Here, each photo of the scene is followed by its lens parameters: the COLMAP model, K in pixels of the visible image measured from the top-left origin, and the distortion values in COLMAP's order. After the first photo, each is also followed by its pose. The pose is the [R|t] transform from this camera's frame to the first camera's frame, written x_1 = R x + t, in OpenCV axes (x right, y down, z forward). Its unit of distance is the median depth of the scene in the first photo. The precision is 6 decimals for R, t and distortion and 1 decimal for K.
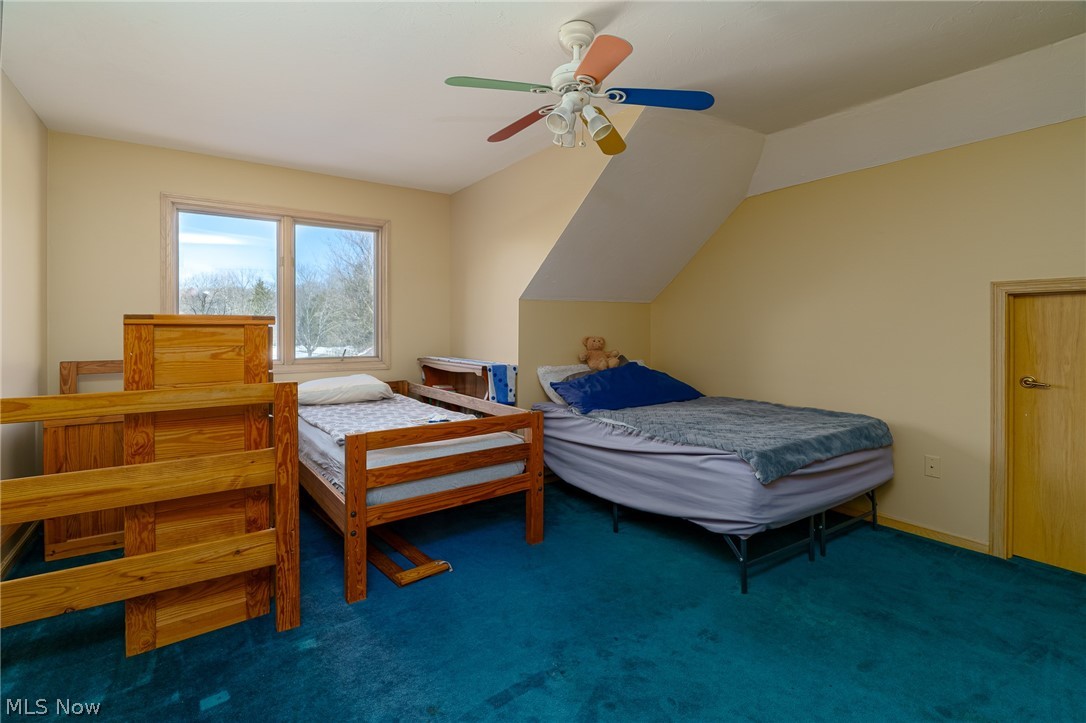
lens RADIAL K [[501.4, 0, 521.6], [0, 501.4, 328.1], [0, 0, 1]] dist [-0.013817, 0.000538]
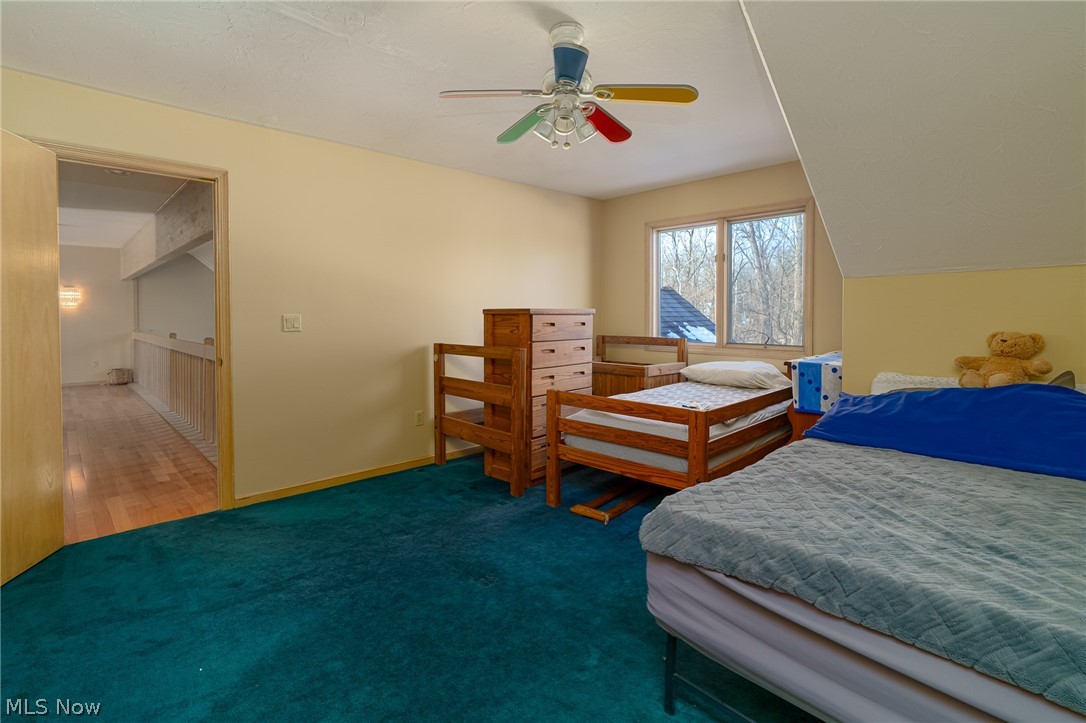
lens RADIAL K [[501.4, 0, 544.1], [0, 501.4, 324.0], [0, 0, 1]] dist [-0.013817, 0.000538]
pose [[0.178854, 0.017842, -0.983714, 0.784191], [-0.000238, 0.999836, 0.018091, -0.002572], [0.983876, -0.003002, 0.178829, 0.526371]]
